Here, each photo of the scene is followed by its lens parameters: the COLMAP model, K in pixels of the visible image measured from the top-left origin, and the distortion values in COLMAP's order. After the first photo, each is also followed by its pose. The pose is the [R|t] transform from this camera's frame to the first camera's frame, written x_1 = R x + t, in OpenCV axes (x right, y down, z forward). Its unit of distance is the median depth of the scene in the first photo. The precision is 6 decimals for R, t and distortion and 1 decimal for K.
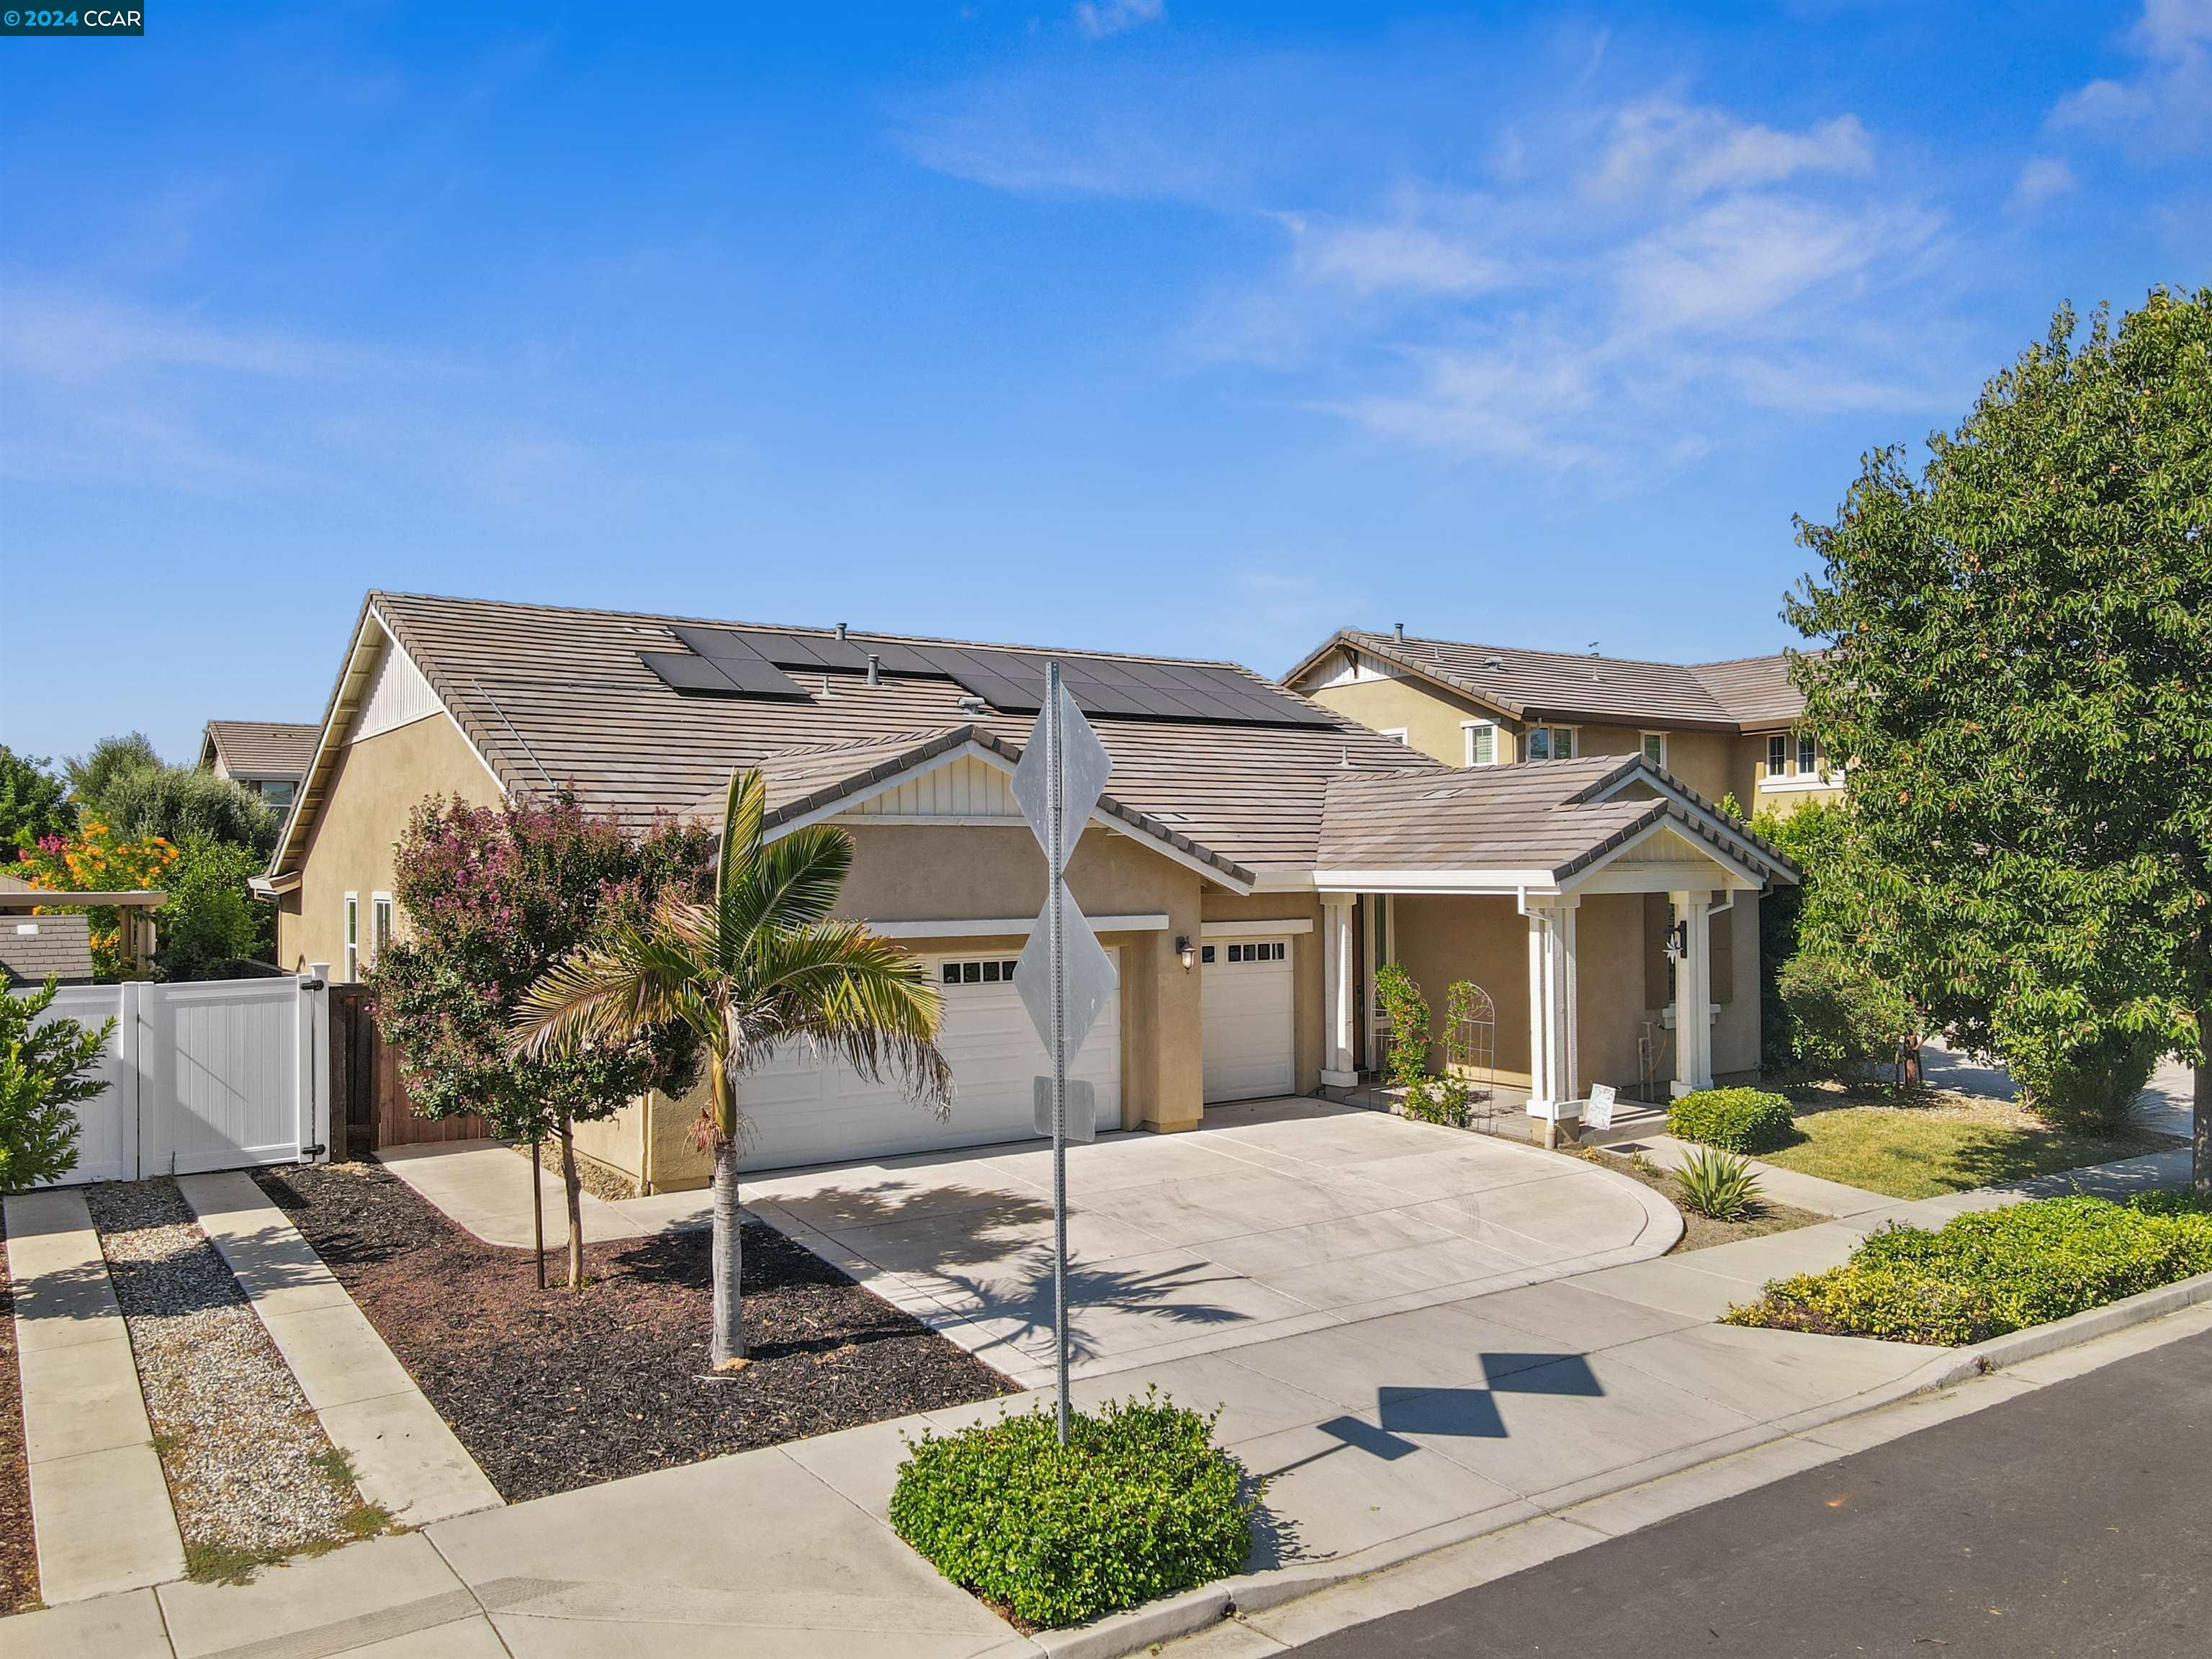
lens RADIAL K [[1653.4, 0, 1106.0], [0, 1653.4, 829.5], [0, 0, 1]] dist [0.005222, 0.023846]
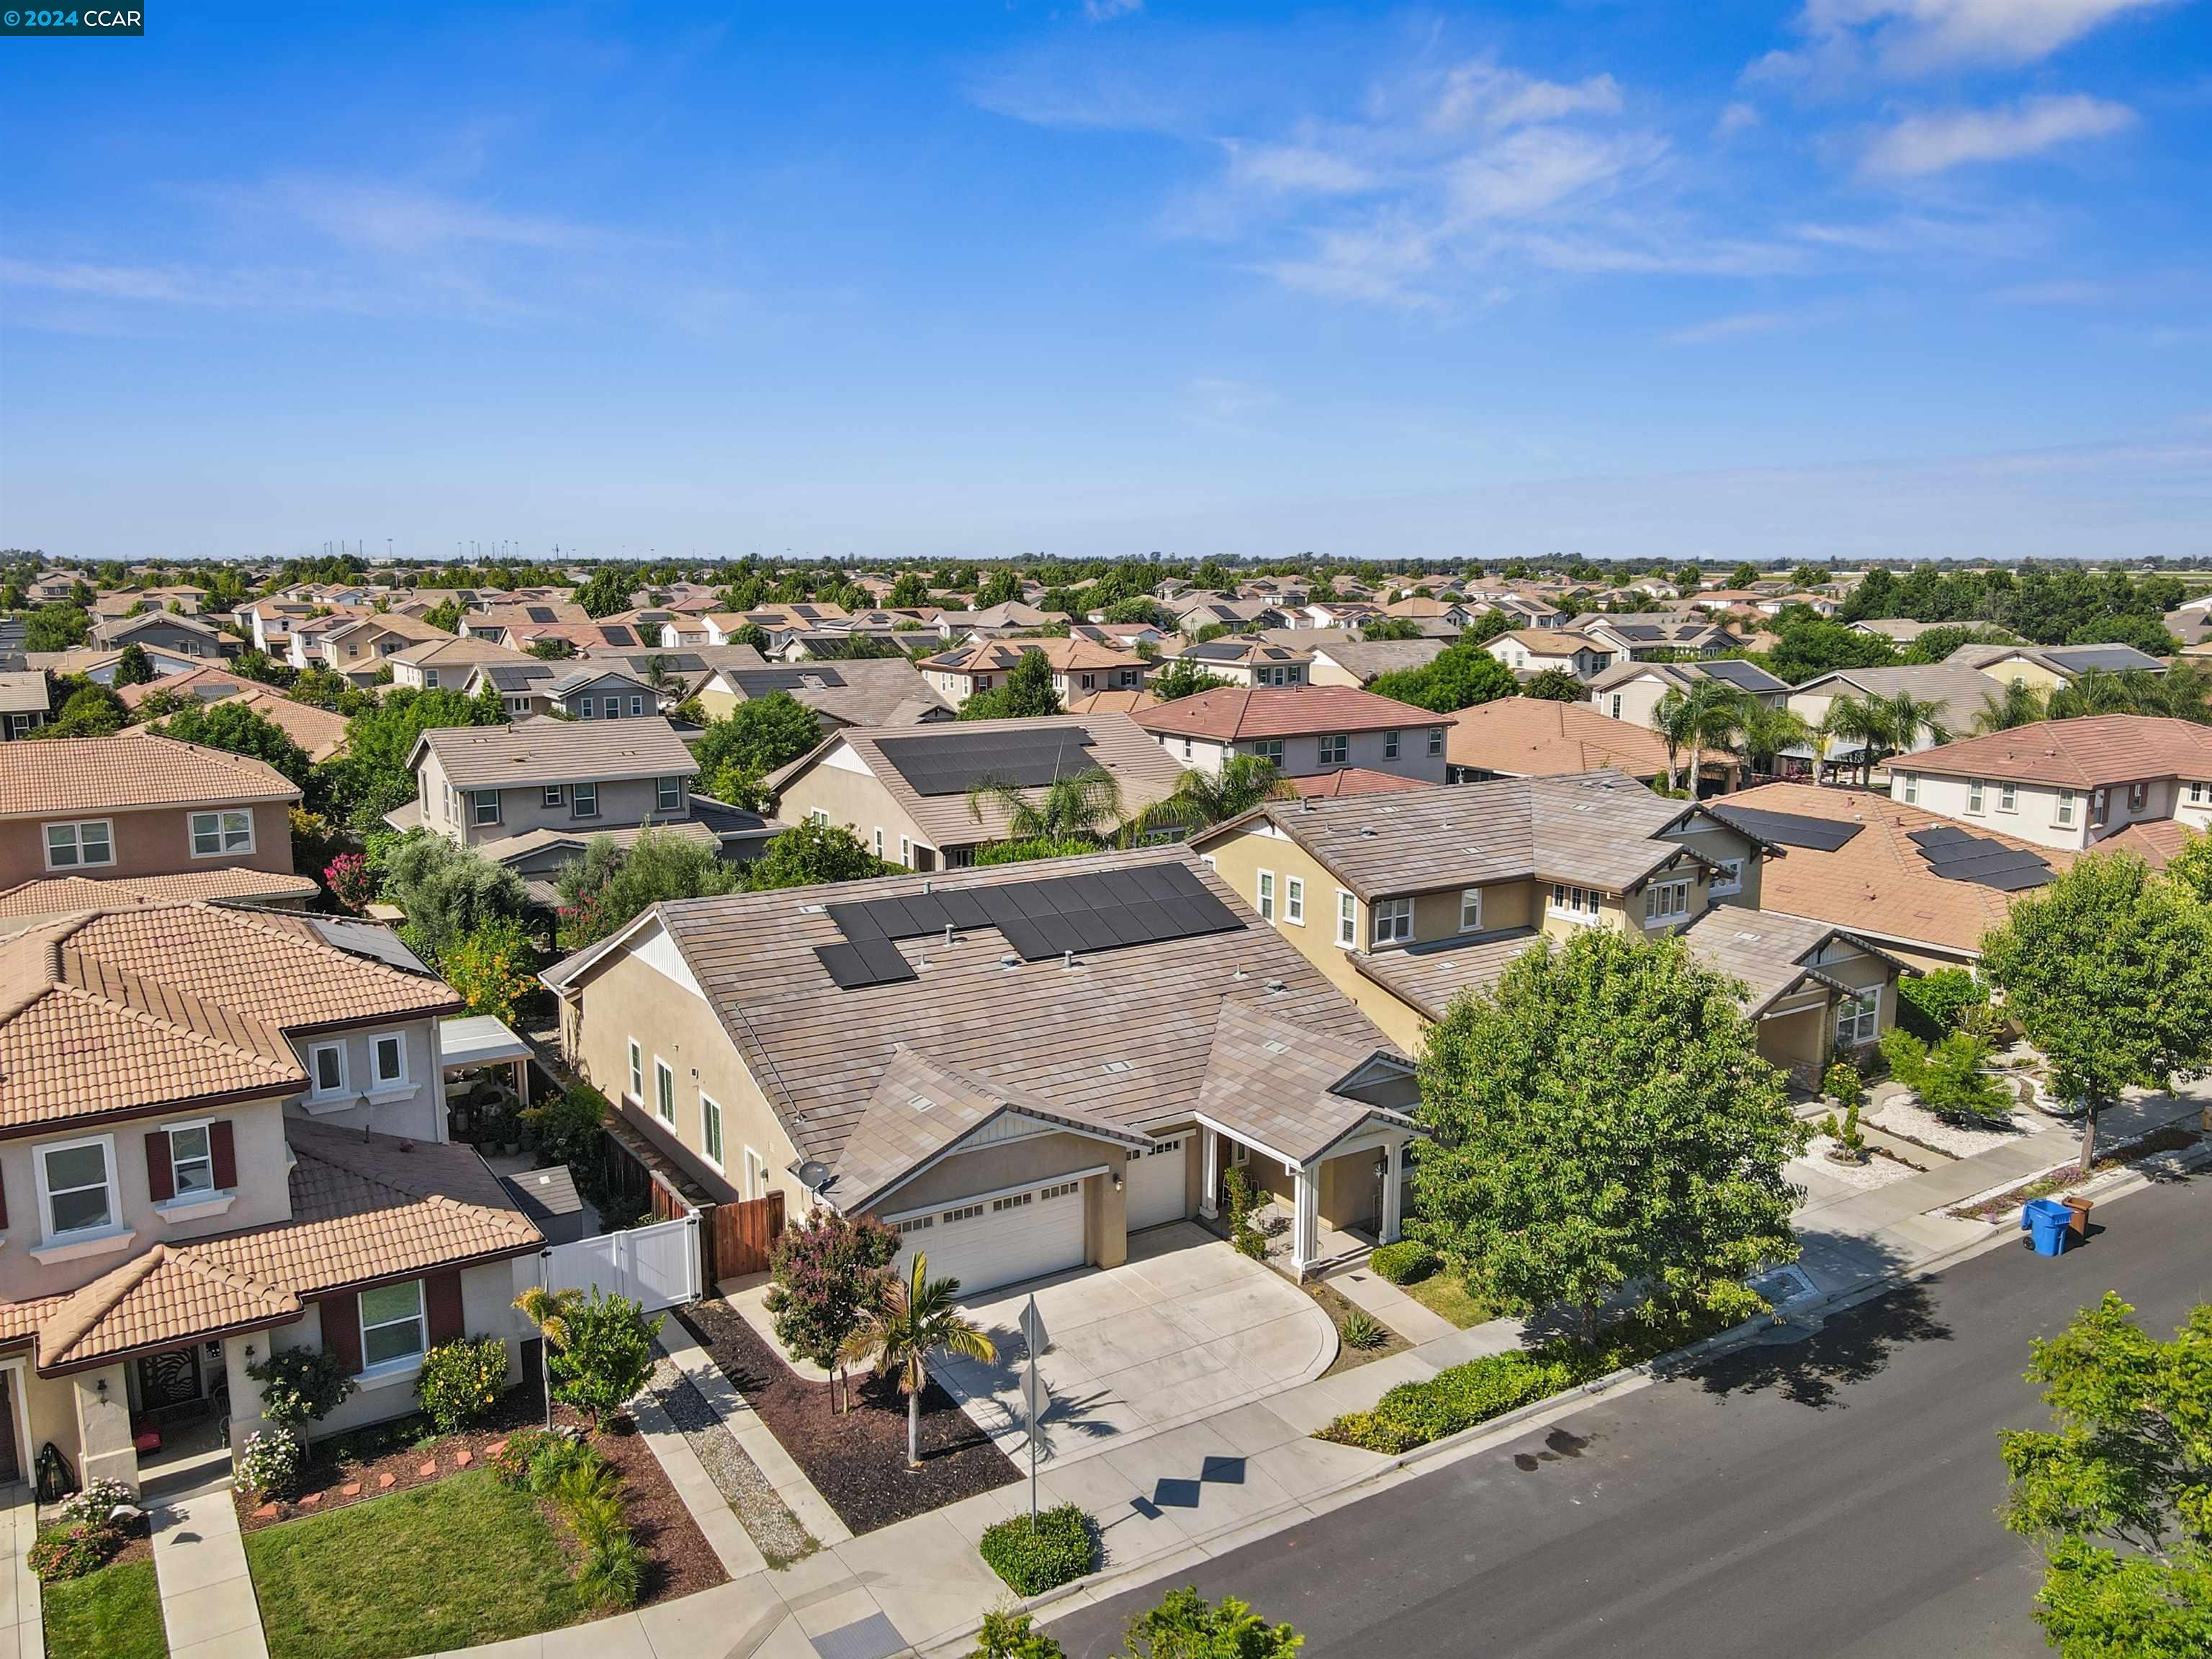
lens RADIAL K [[1688.6, 0, 1106.0], [0, 1688.6, 829.5], [0, 0, 1]] dist [0.010485, 0.008347]
pose [[0.999567, 0.011462, -0.027116, 0.124148], [-0.006175, 0.982233, 0.187565, -1.053012], [0.028785, -0.187316, 0.981878, -1.301186]]
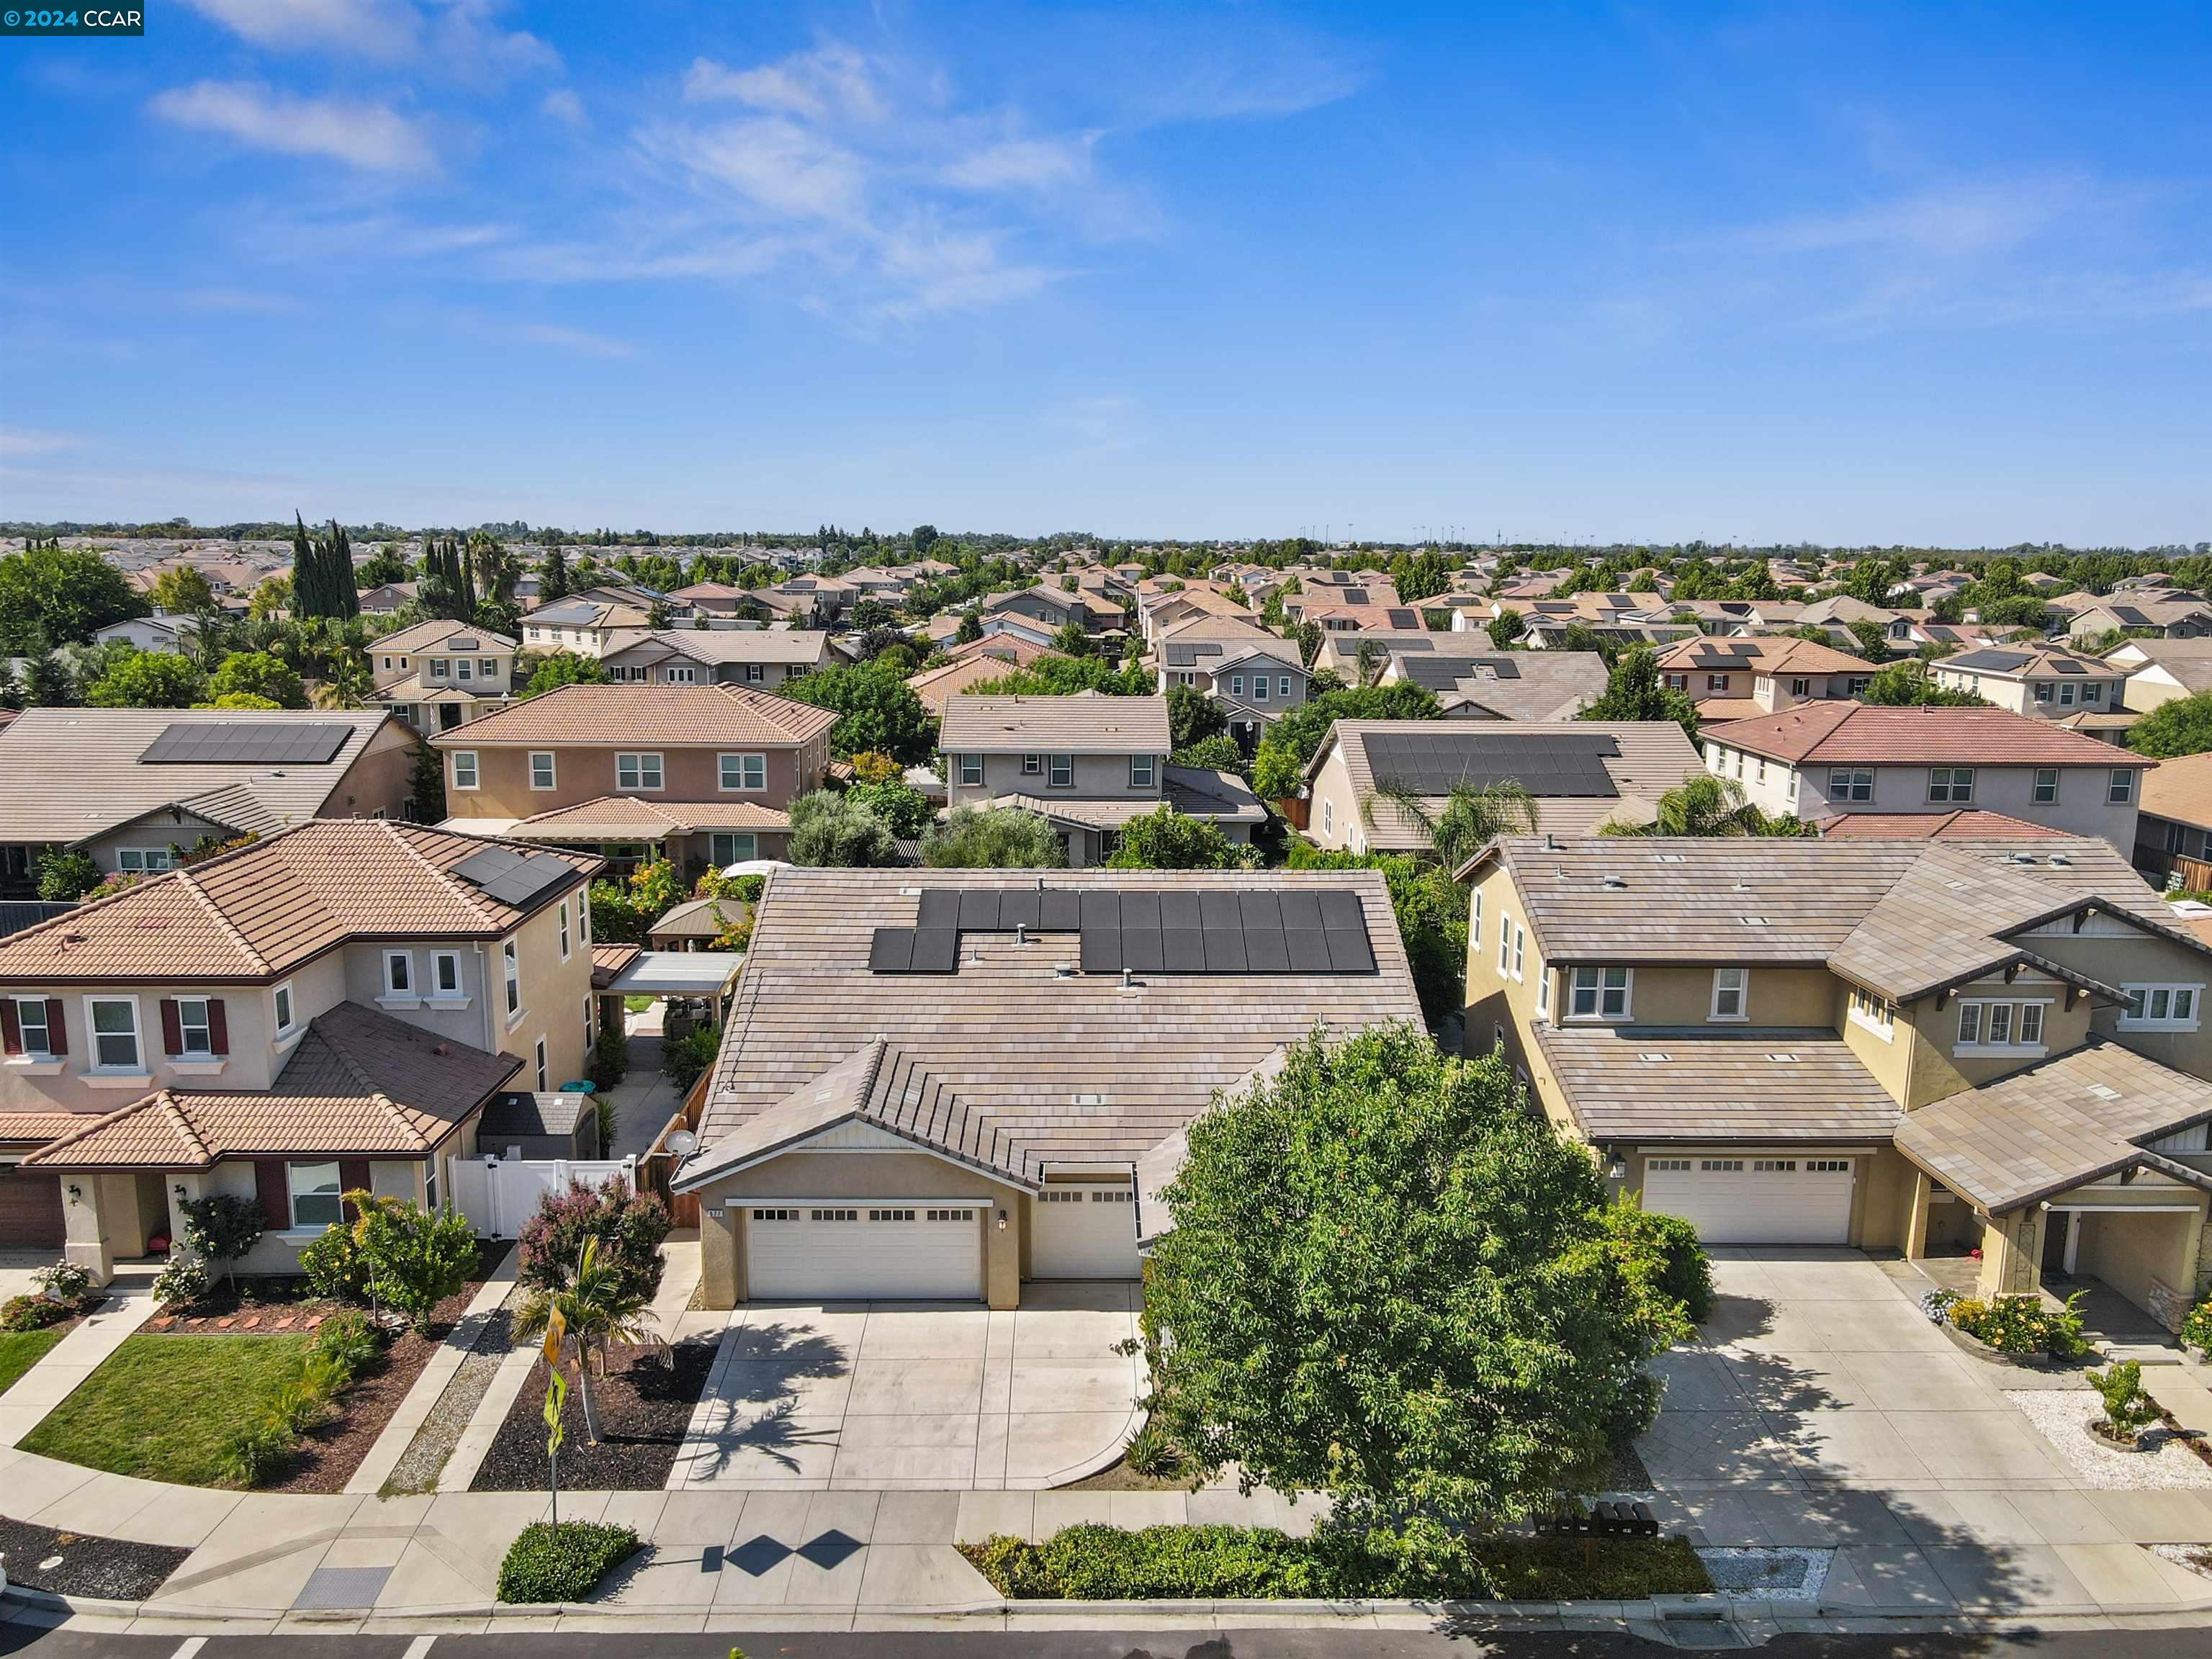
lens RADIAL K [[1653.4, 0, 1106.0], [0, 1653.4, 829.5], [0, 0, 1]] dist [0.005222, 0.023846]
pose [[0.832849, 0.111270, -0.542201, 1.598398], [-0.000243, 0.979658, 0.200672, -1.050520], [0.553501, -0.166998, 0.815934, -0.499189]]
